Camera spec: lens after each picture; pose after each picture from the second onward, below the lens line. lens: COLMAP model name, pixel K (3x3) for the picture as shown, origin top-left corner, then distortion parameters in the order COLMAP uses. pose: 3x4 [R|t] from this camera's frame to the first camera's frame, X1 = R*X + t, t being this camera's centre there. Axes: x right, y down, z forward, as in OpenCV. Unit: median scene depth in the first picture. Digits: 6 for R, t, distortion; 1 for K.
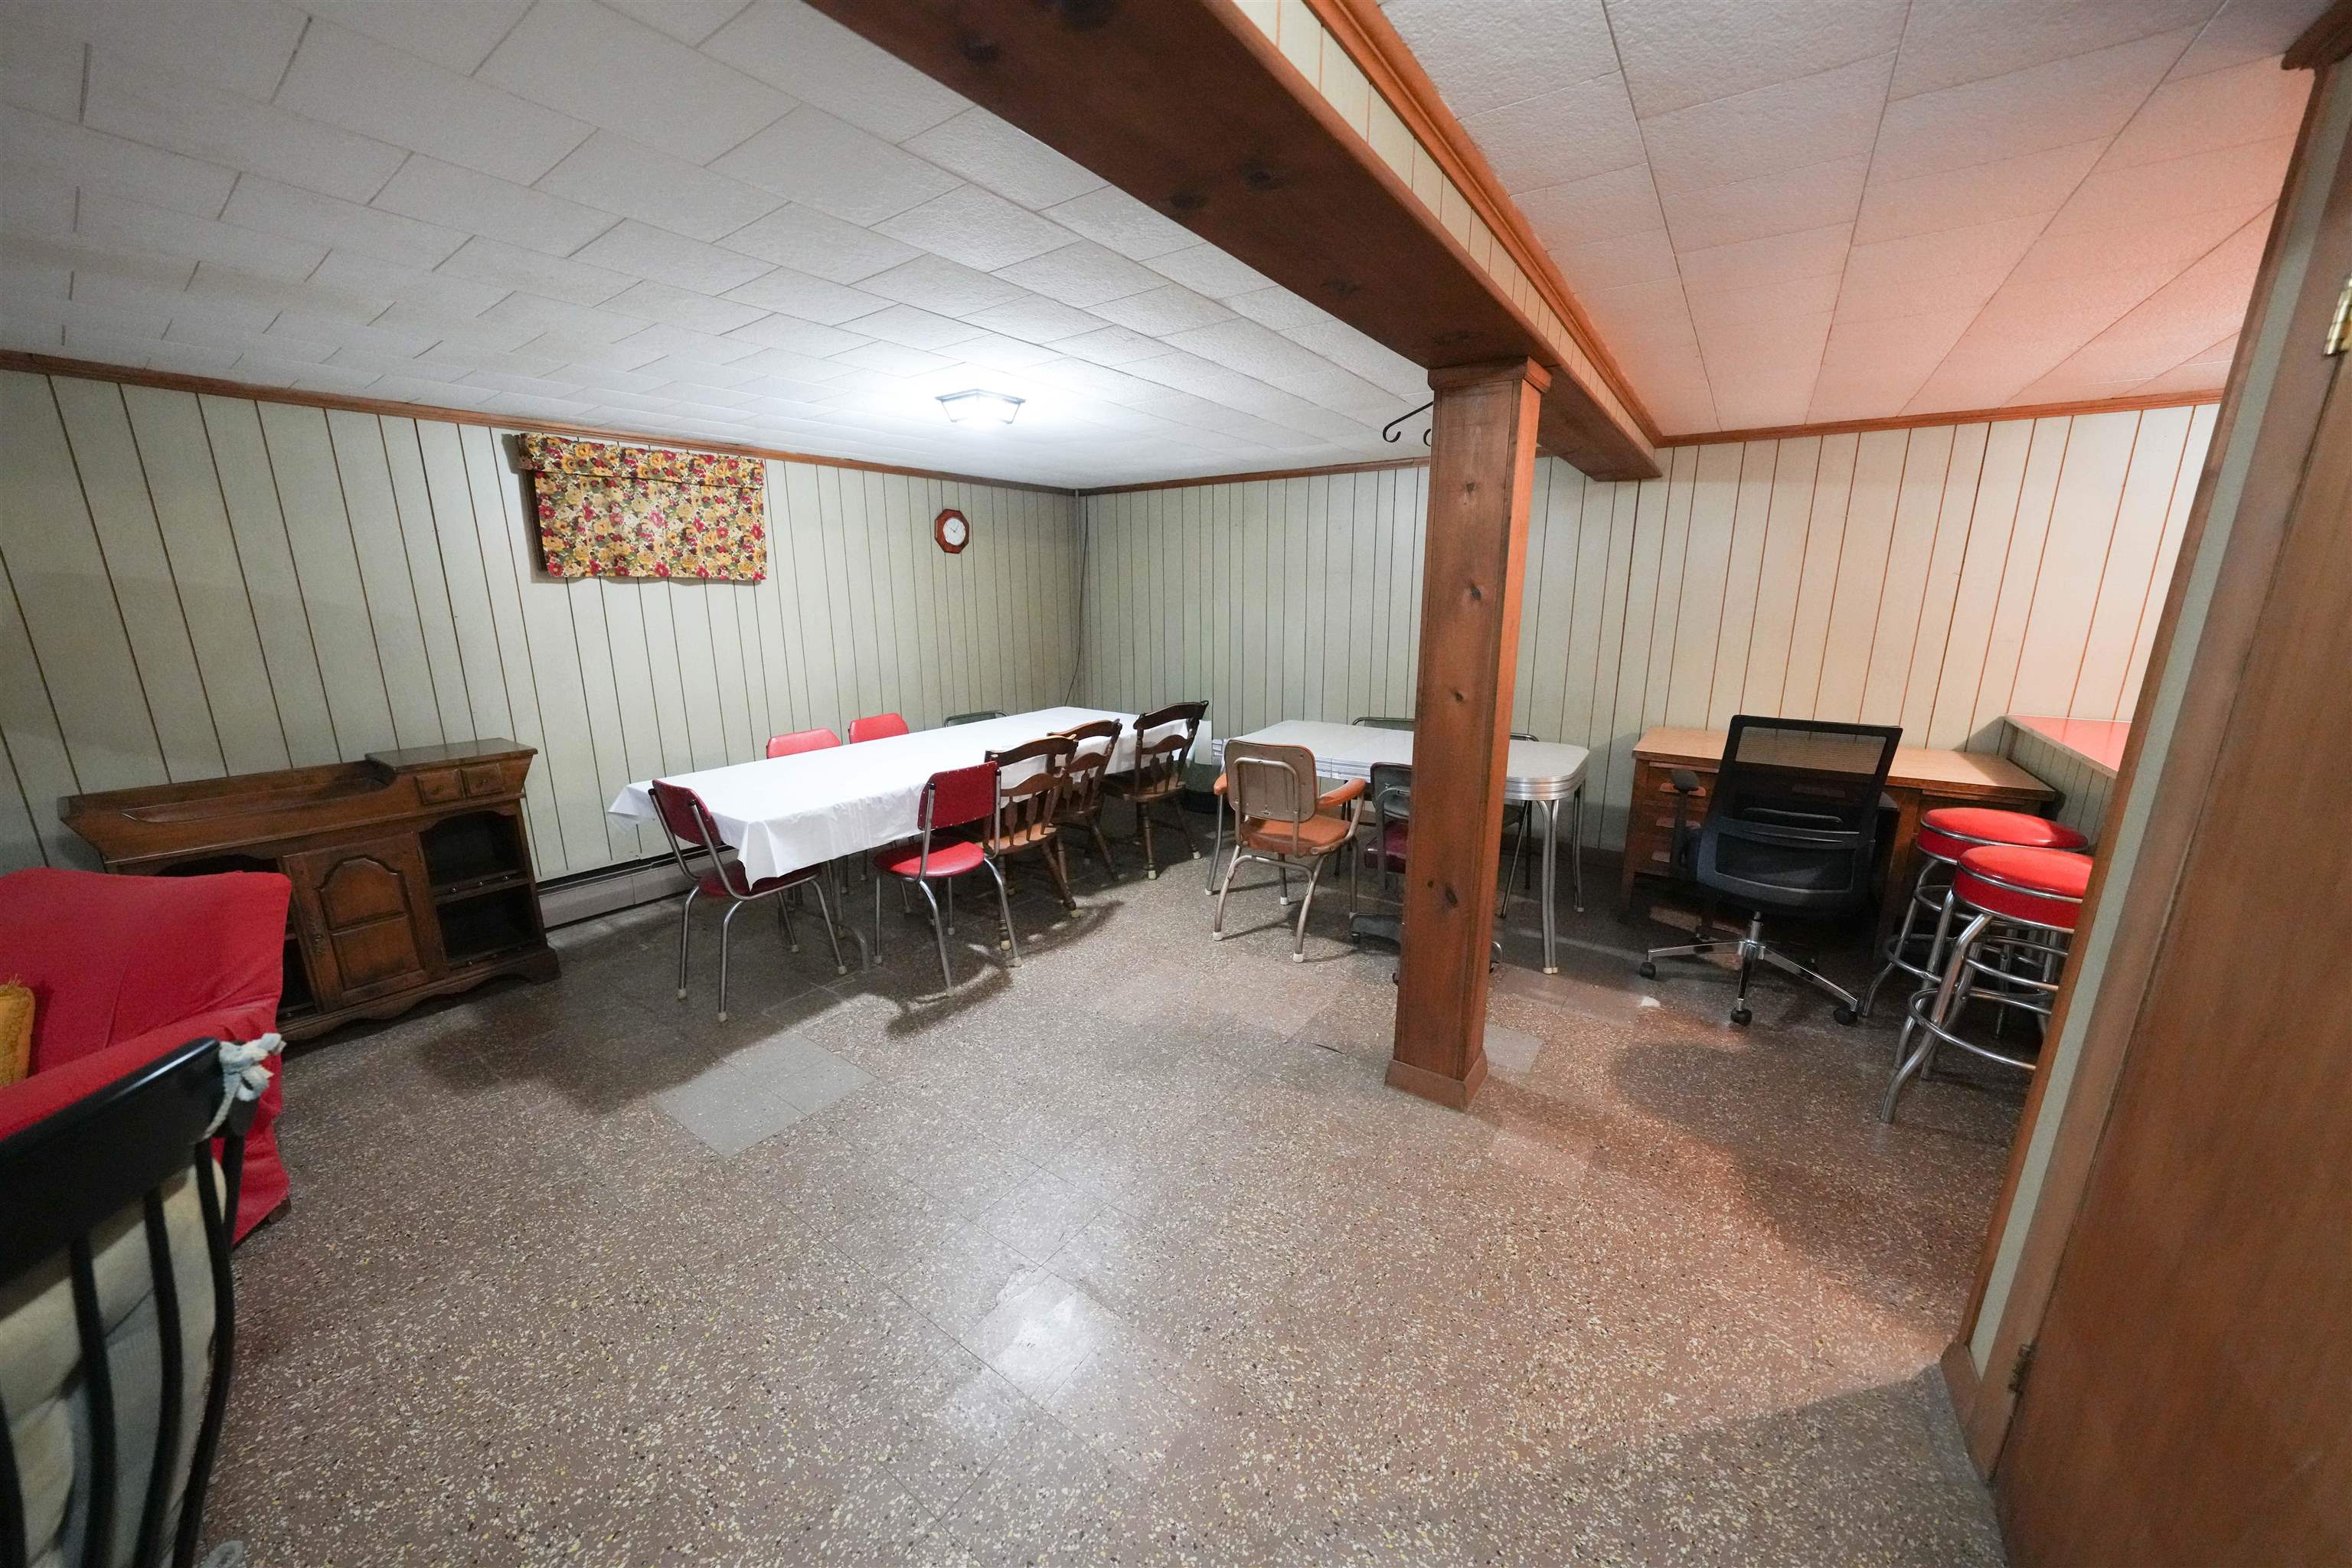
lens RADIAL K [[807.6, 0, 1175.0], [0, 807.6, 774.0], [0, 0, 1]] dist [-0.013558, -0.000045]
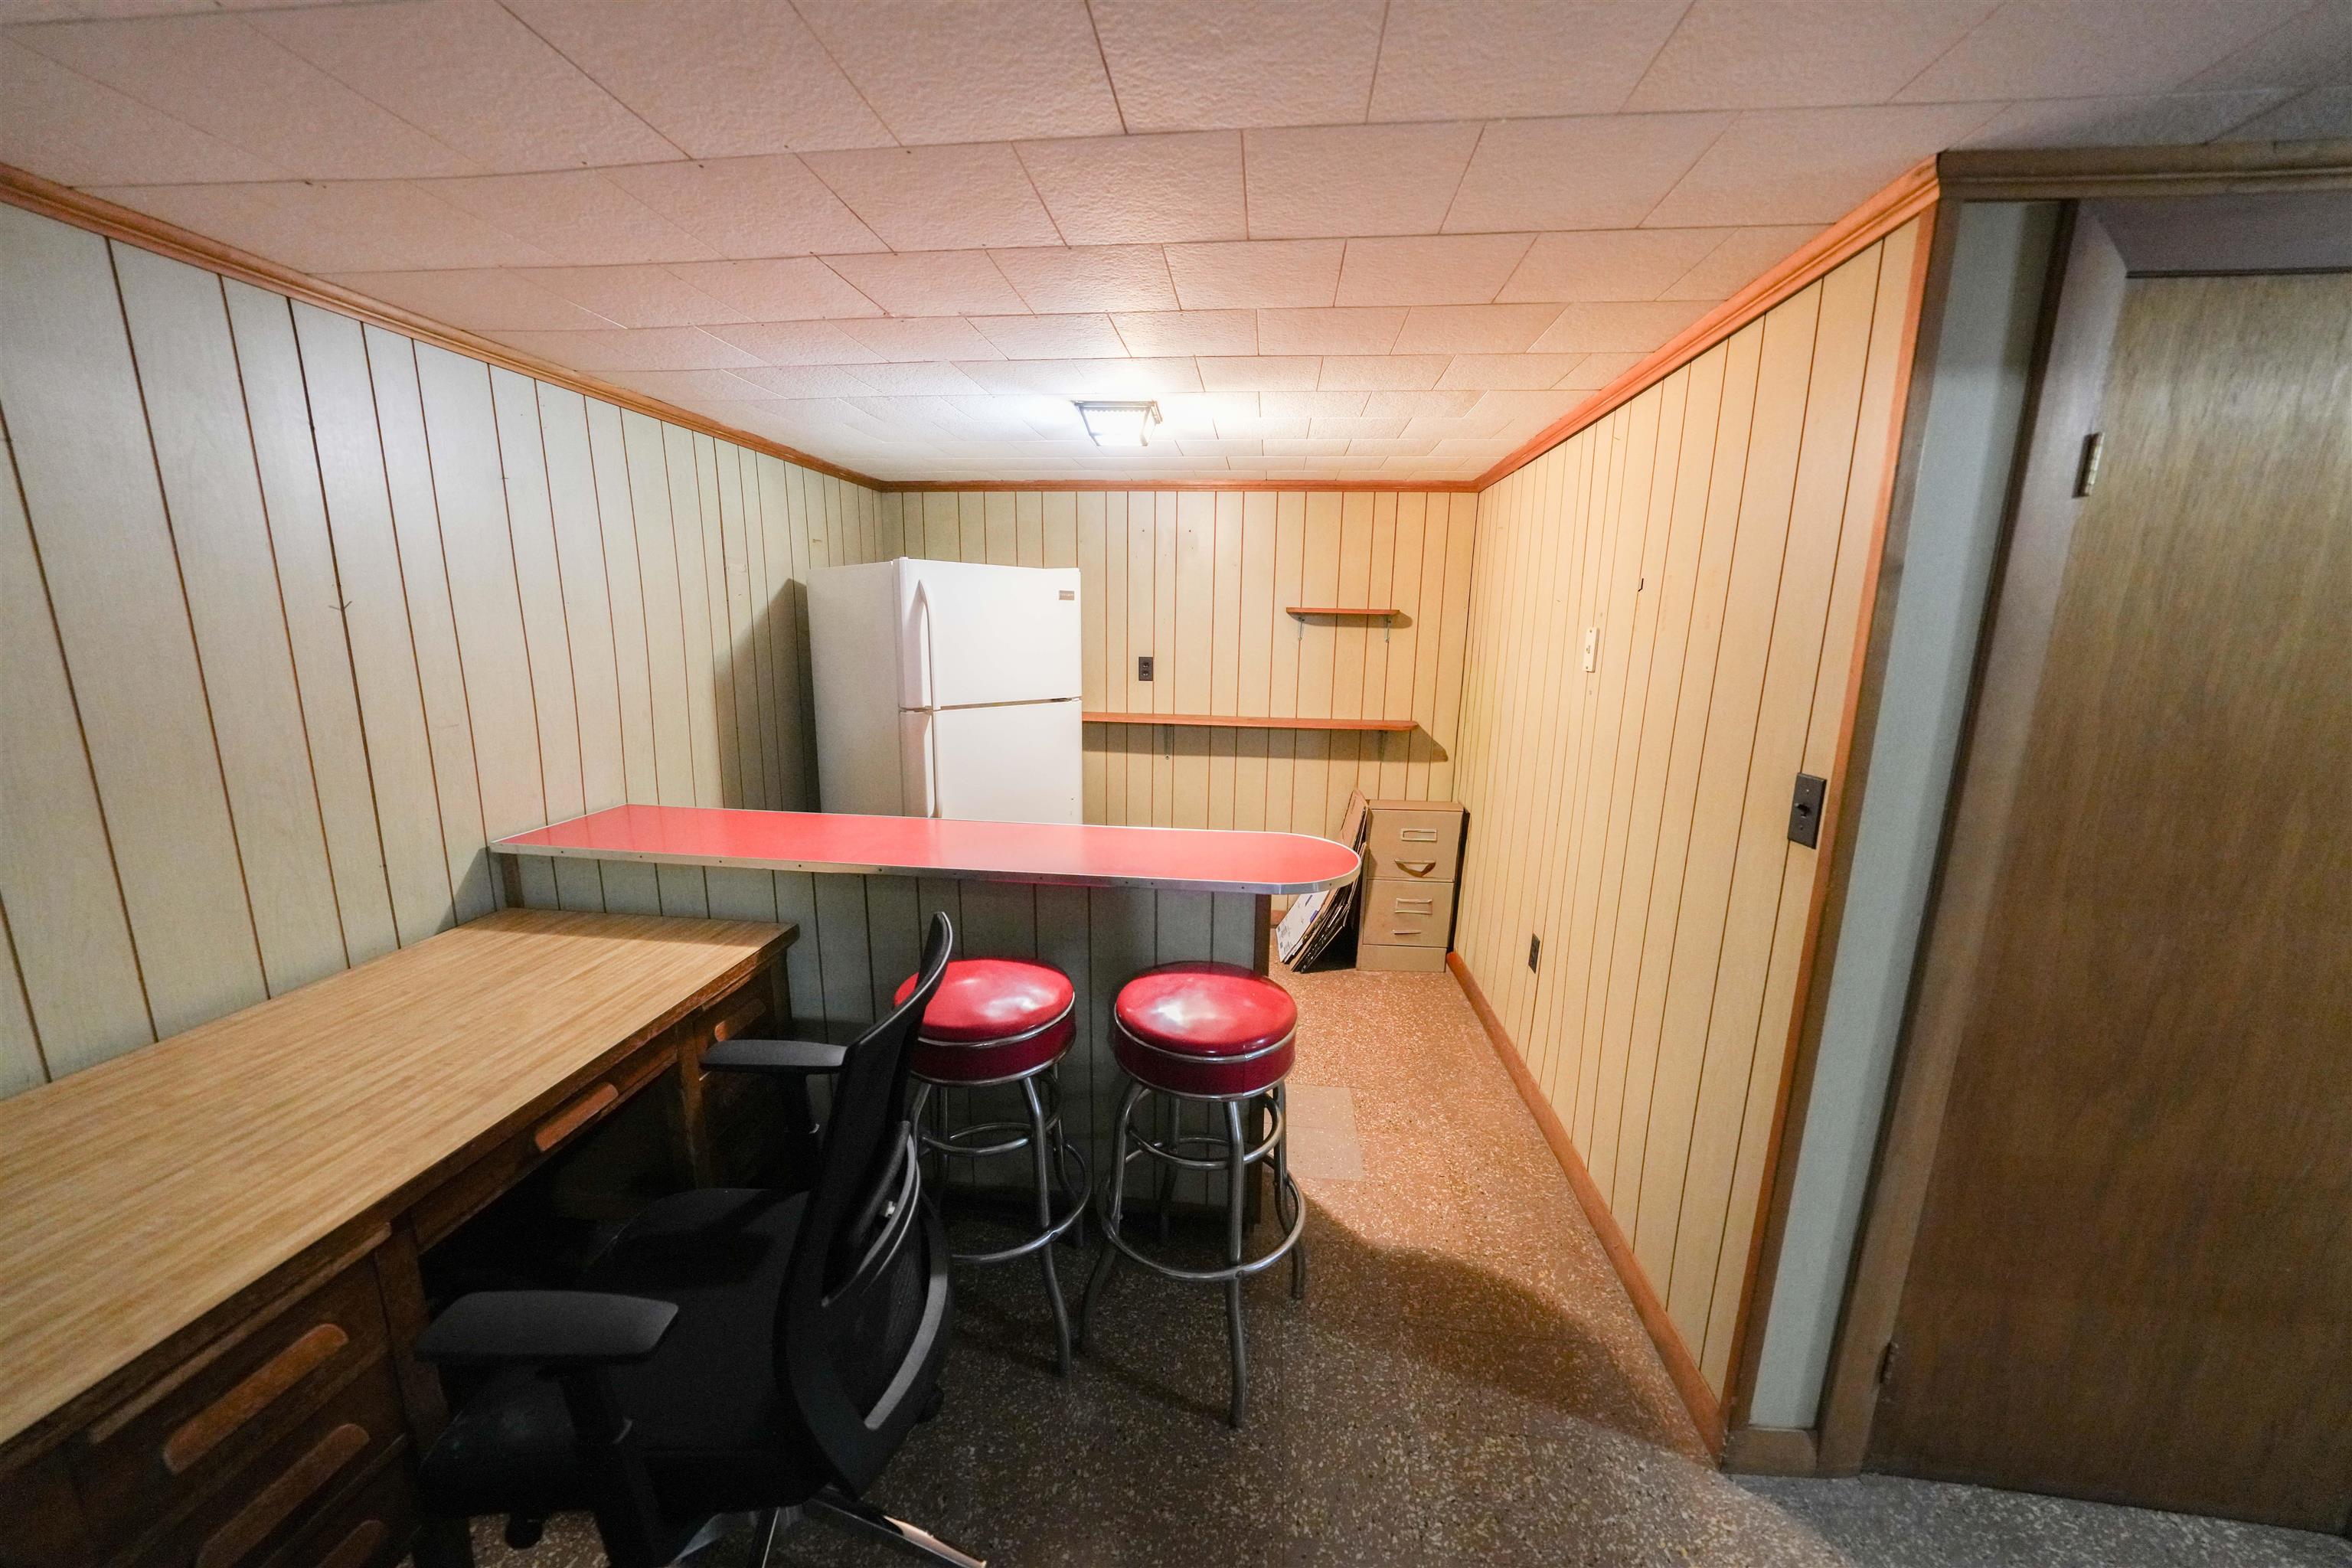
lens RADIAL K [[807.6, 0, 1178.2], [0, 807.6, 777.3], [0, 0, 1]] dist [-0.013558, -0.000045]
pose [[-0.496133, -0.167841, 0.851869, 0.333153], [0.182270, 0.939141, 0.291191, -0.190690], [-0.848899, 0.299740, -0.435347, 0.816870]]
